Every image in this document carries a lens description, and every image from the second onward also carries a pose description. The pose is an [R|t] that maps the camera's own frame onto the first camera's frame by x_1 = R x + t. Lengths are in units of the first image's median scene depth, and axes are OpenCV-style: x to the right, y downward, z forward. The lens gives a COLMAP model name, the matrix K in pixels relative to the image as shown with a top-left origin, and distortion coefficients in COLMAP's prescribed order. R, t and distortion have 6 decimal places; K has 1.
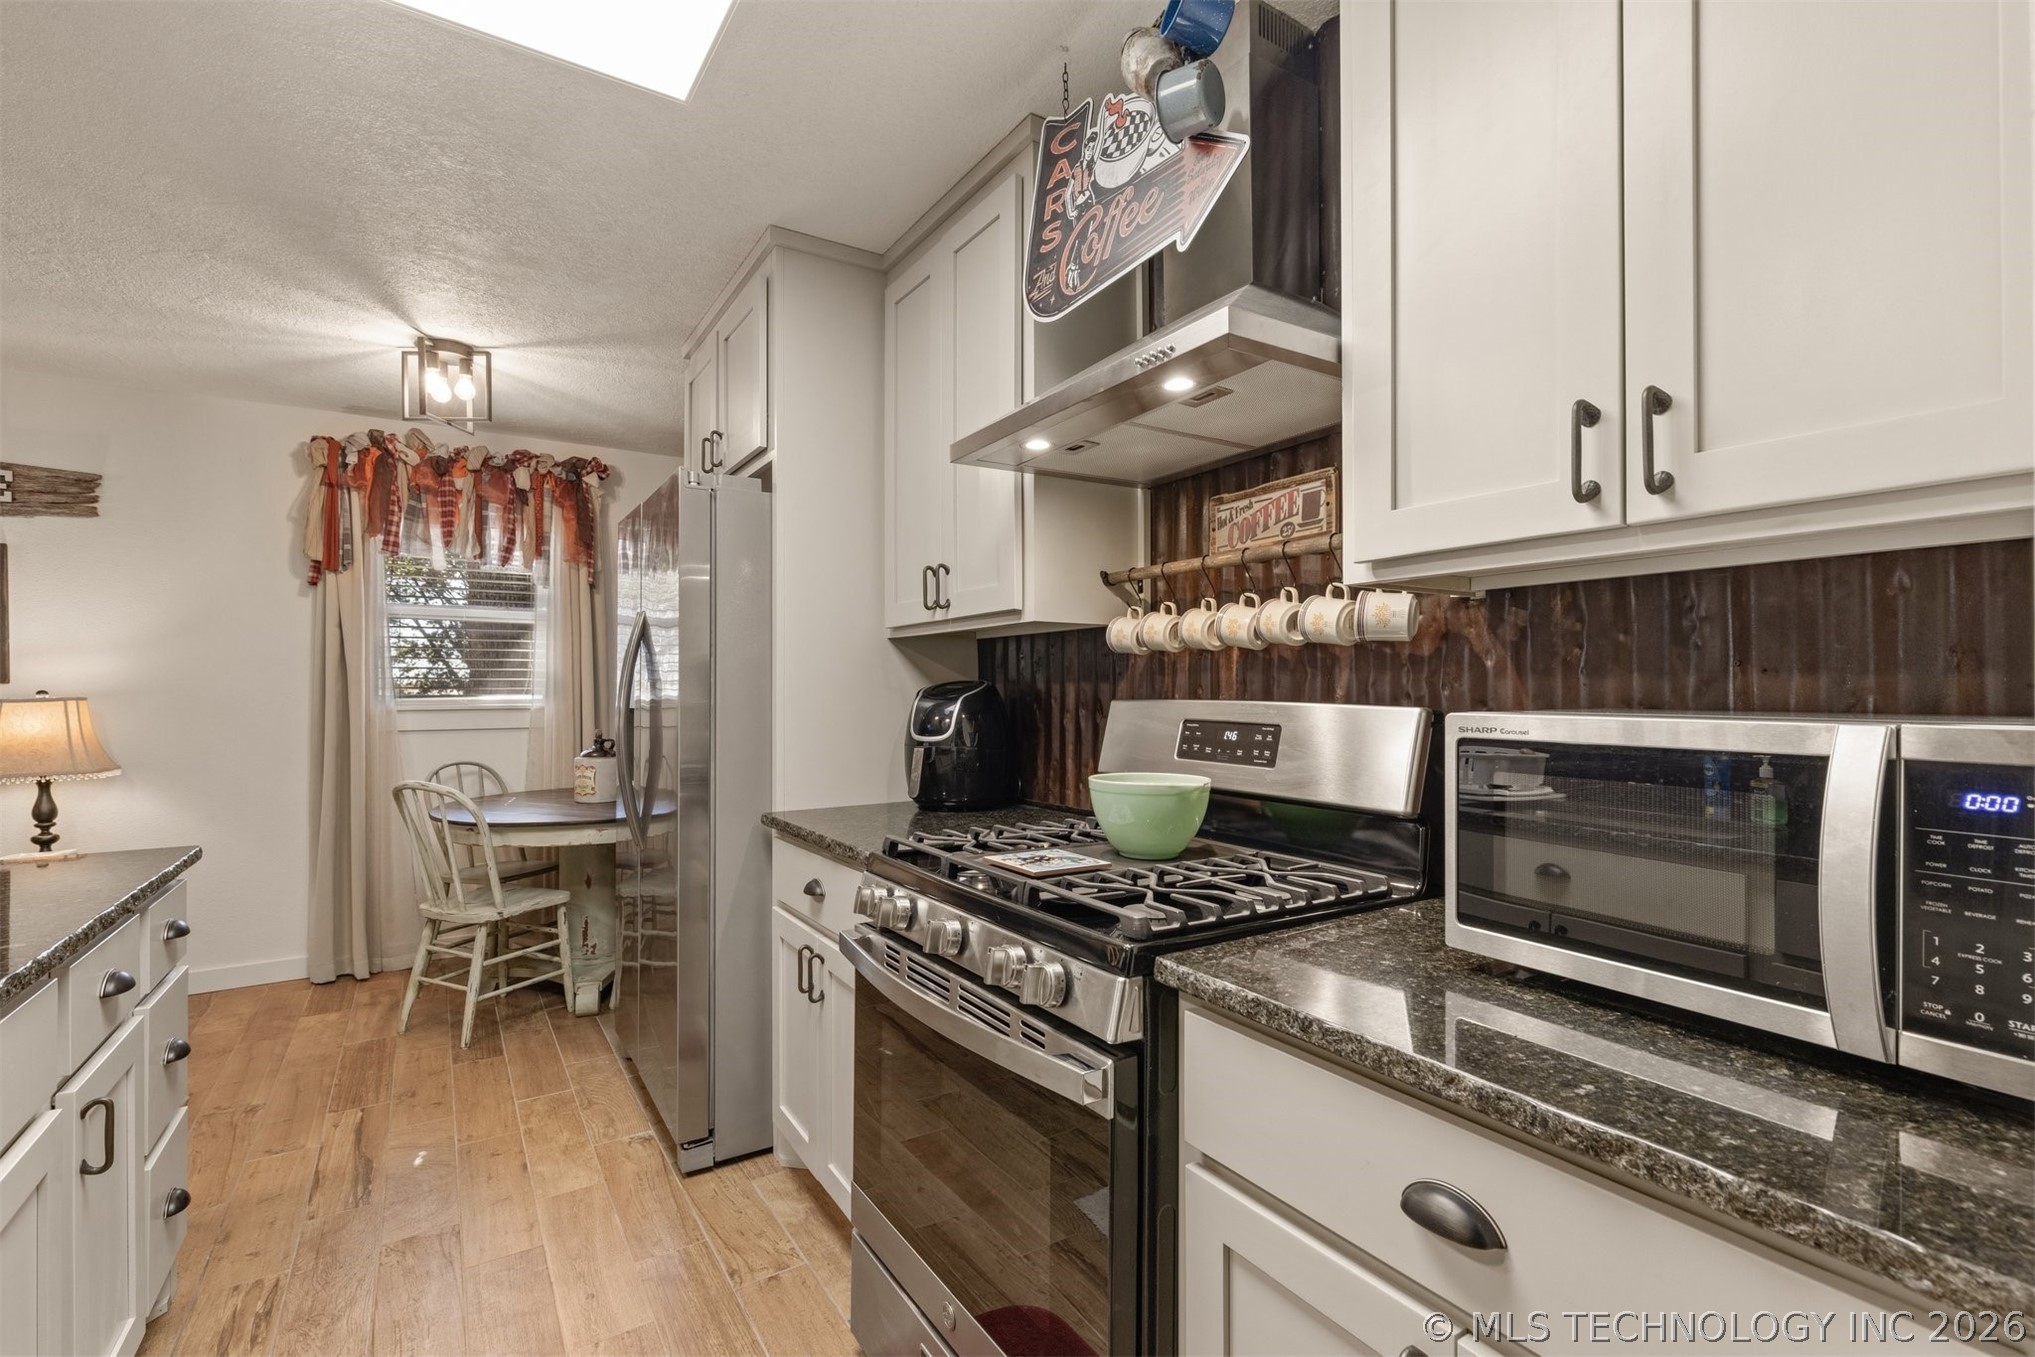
lens RADIAL K [[933.3, 0, 1017.7], [0, 933.3, 687.9], [0, 0, 1]] dist [0.010200, -0.001730]
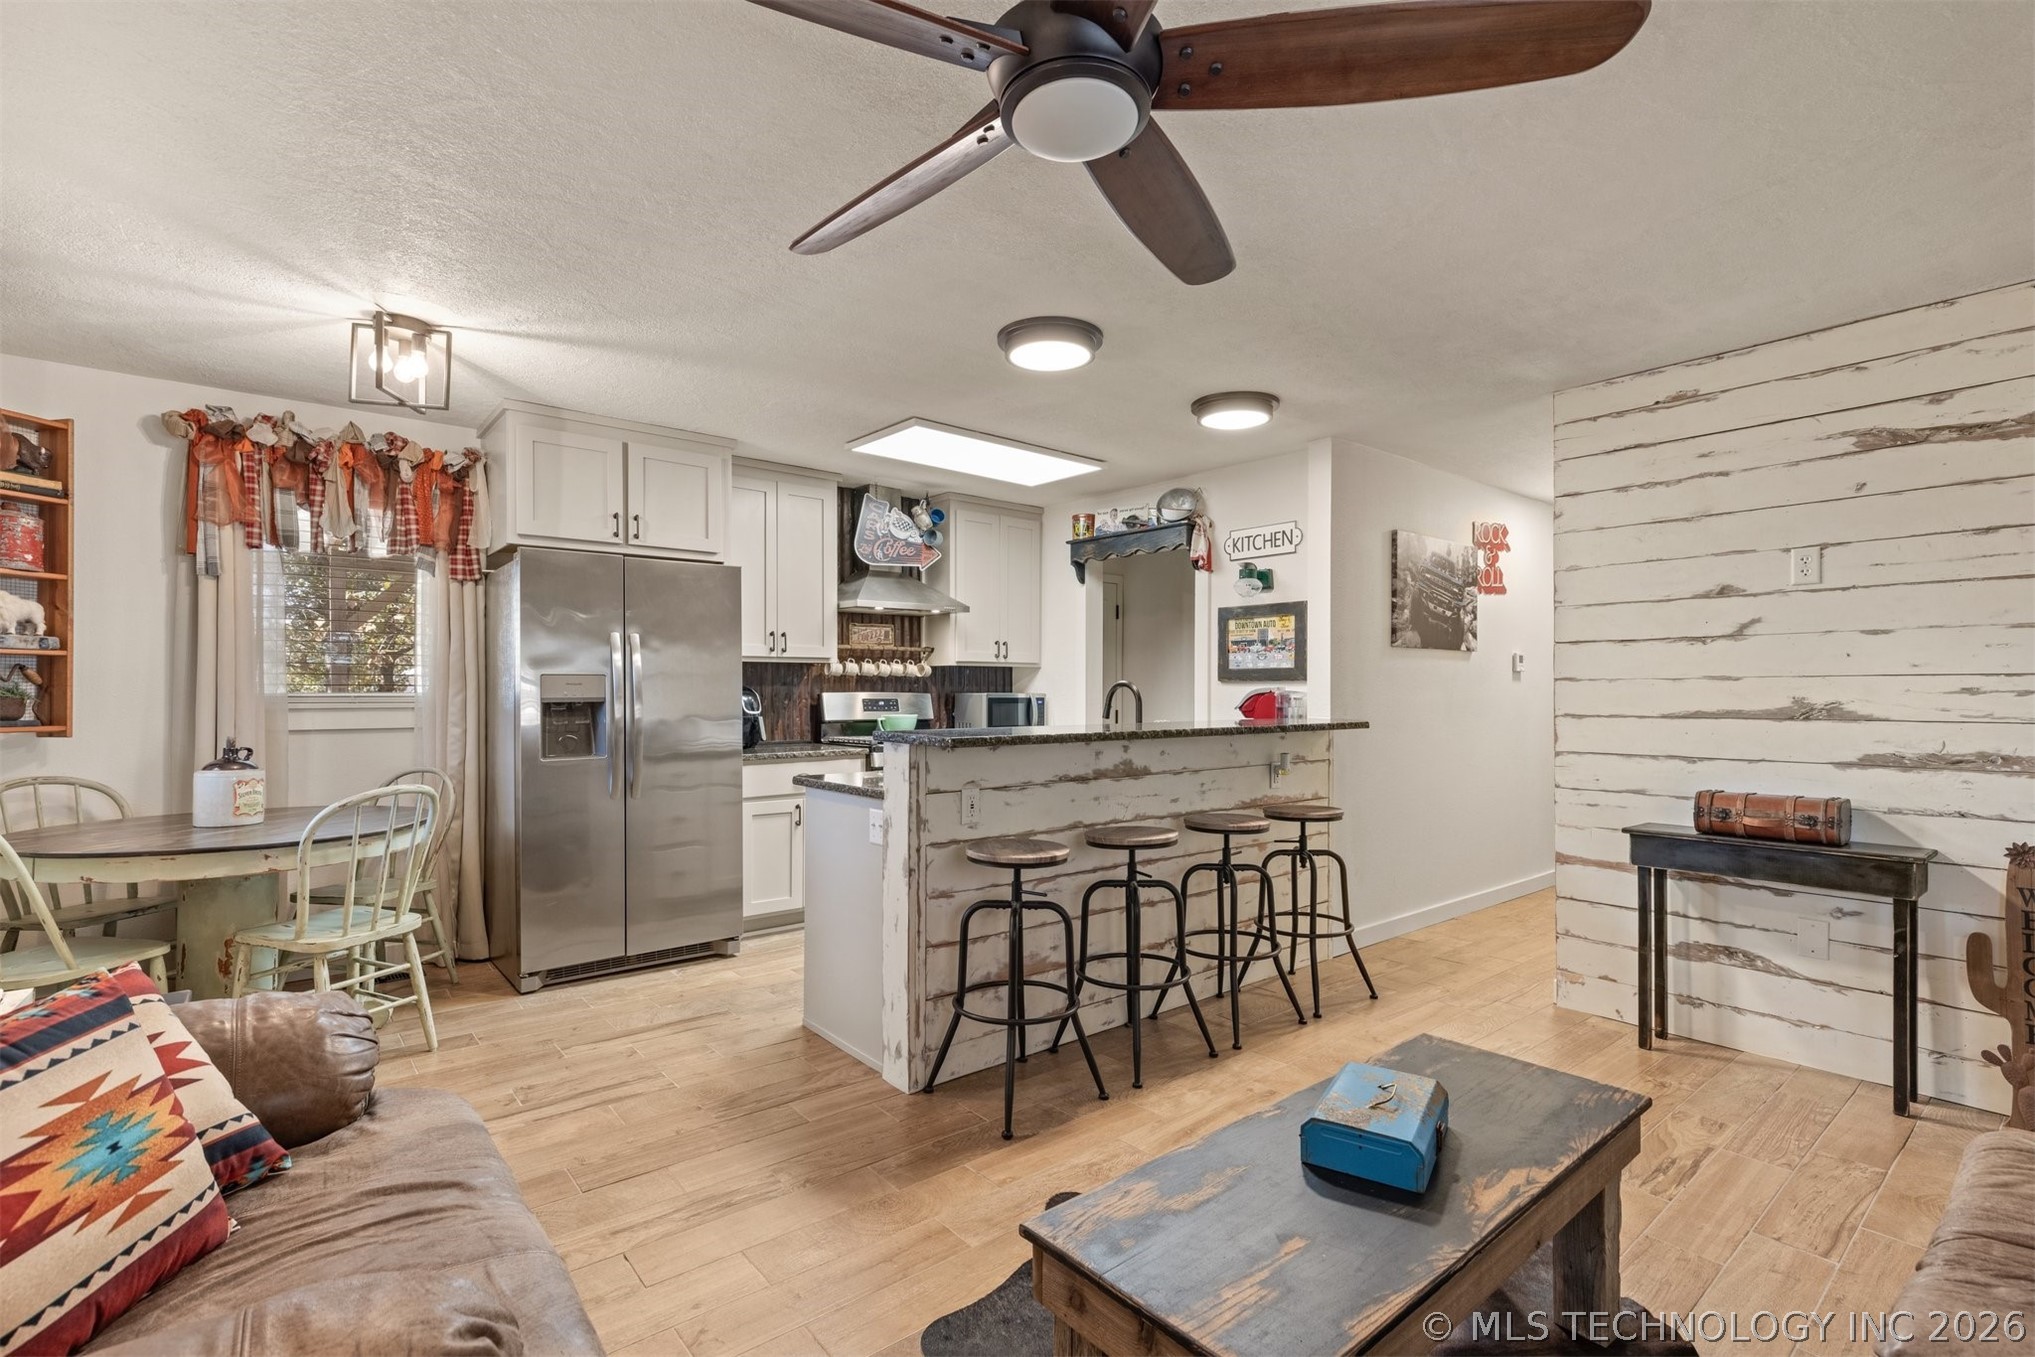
lens RADIAL K [[933.3, 0, 1026.7], [0, 933.3, 687.8], [0, 0, 1]] dist [0.010200, -0.001730]
pose [[-0.137927, 0.003017, 0.990438, -1.626118], [-0.002789, 0.999990, -0.003434, 0.004065], [-0.990439, -0.003236, -0.137917, 0.503698]]
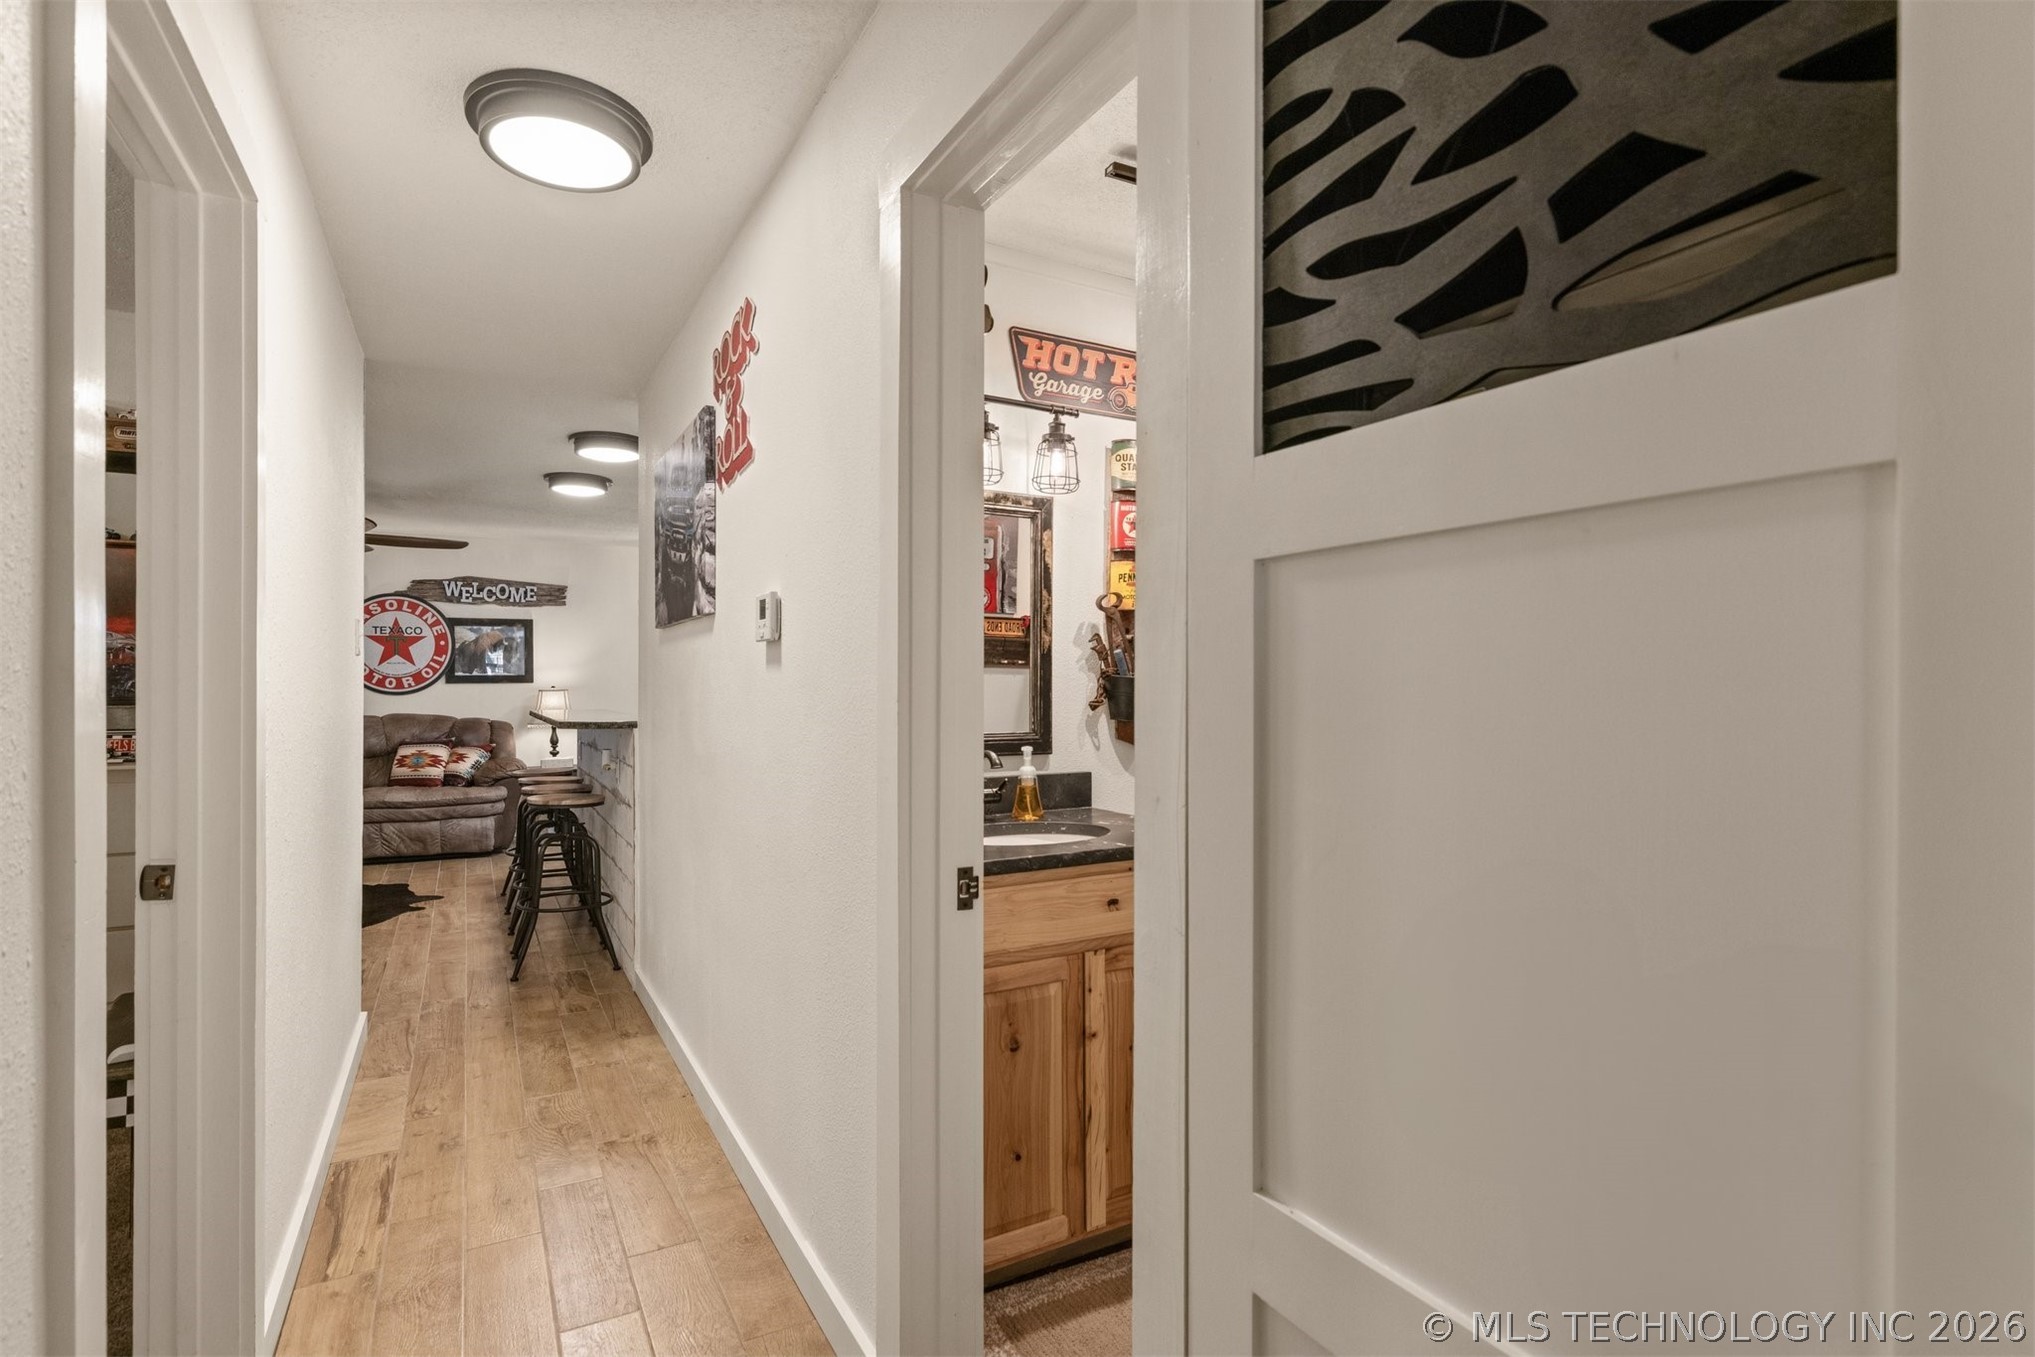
lens RADIAL K [[968.6, 0, 1035.1], [0, 968.6, 691.7], [0, 0, 1]] dist [-0.005617, -0.001072]
pose [[0.999458, 0.003818, -0.032708, 0.189789], [-0.003625, 0.999976, 0.005954, -0.001978], [0.032730, -0.005833, 0.999447, -1.313741]]
